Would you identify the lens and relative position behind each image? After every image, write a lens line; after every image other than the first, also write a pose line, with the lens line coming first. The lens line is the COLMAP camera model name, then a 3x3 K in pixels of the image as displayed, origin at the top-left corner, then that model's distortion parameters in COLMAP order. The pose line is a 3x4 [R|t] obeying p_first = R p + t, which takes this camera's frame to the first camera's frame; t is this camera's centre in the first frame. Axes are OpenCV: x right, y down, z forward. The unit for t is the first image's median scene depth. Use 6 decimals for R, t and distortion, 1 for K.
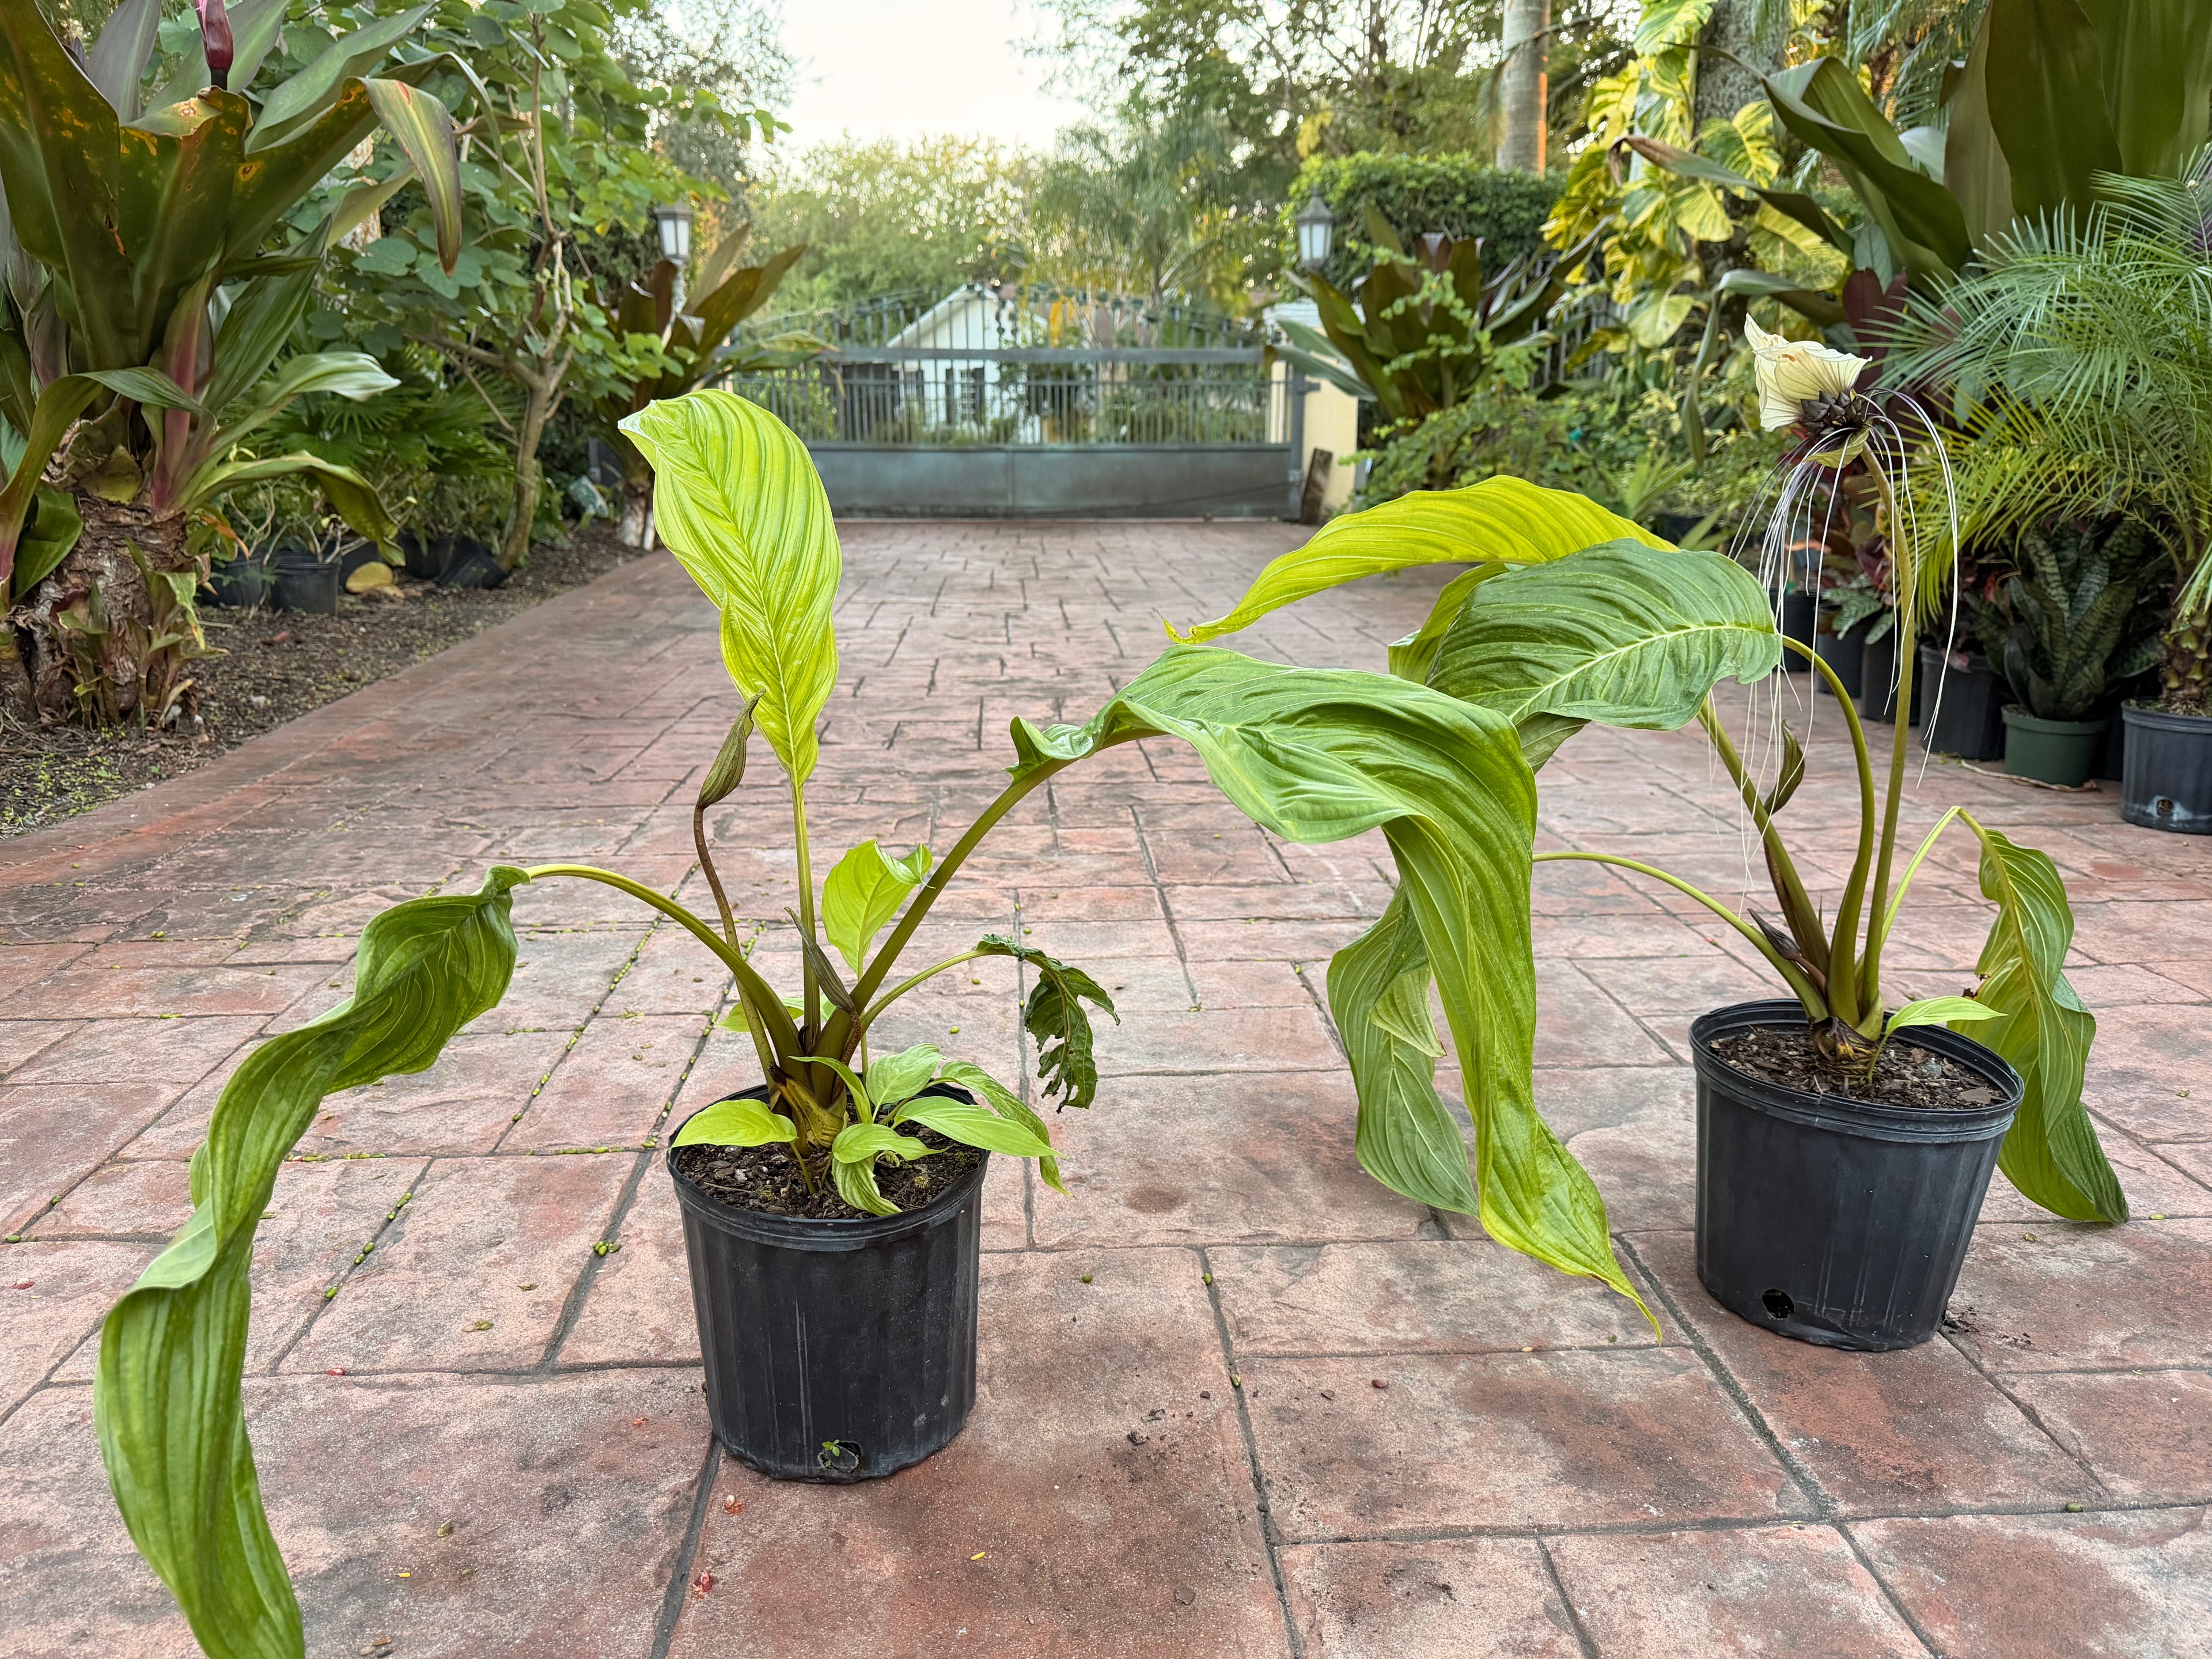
lens RADIAL K [[1584.2, 0, 1100.7], [0, 1584.2, 833.6], [0, 0, 1]] dist [0.005012, -0.030145]
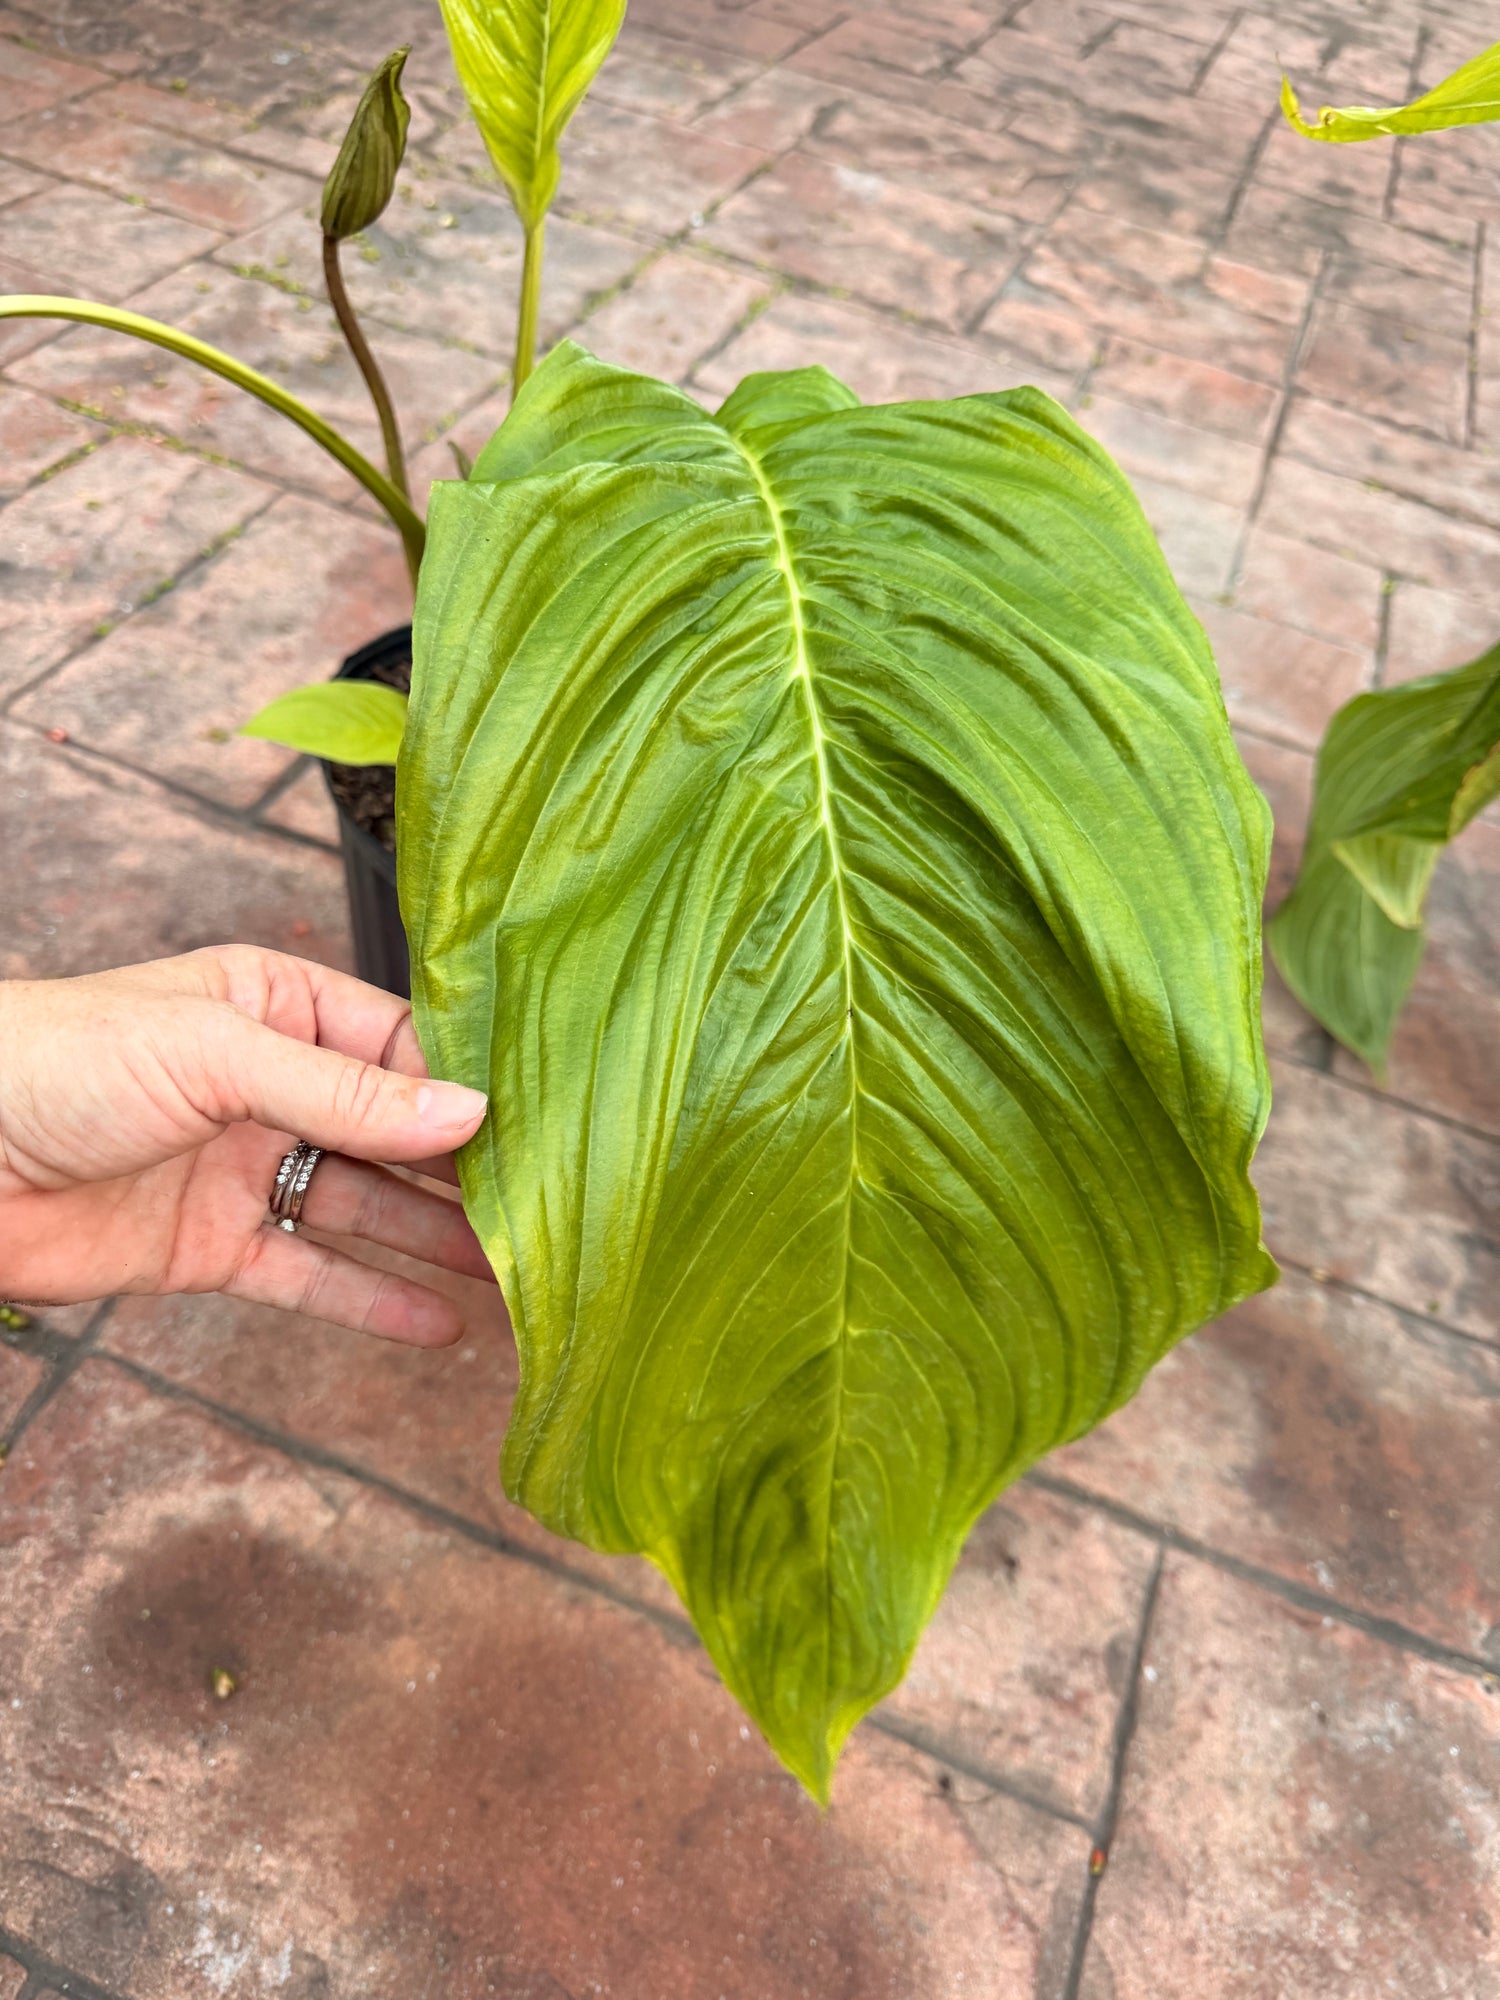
lens RADIAL K [[1432.4, 0, 737.6], [0, 1432.4, 1011.7], [0, 0, 1]] dist [0.005012, -0.030145]
pose [[0.894606, 0.412155, -0.172648, 0.038235], [-0.253260, 0.785974, 0.564007, -0.047987], [0.368156, -0.460840, 0.807520, 0.179829]]
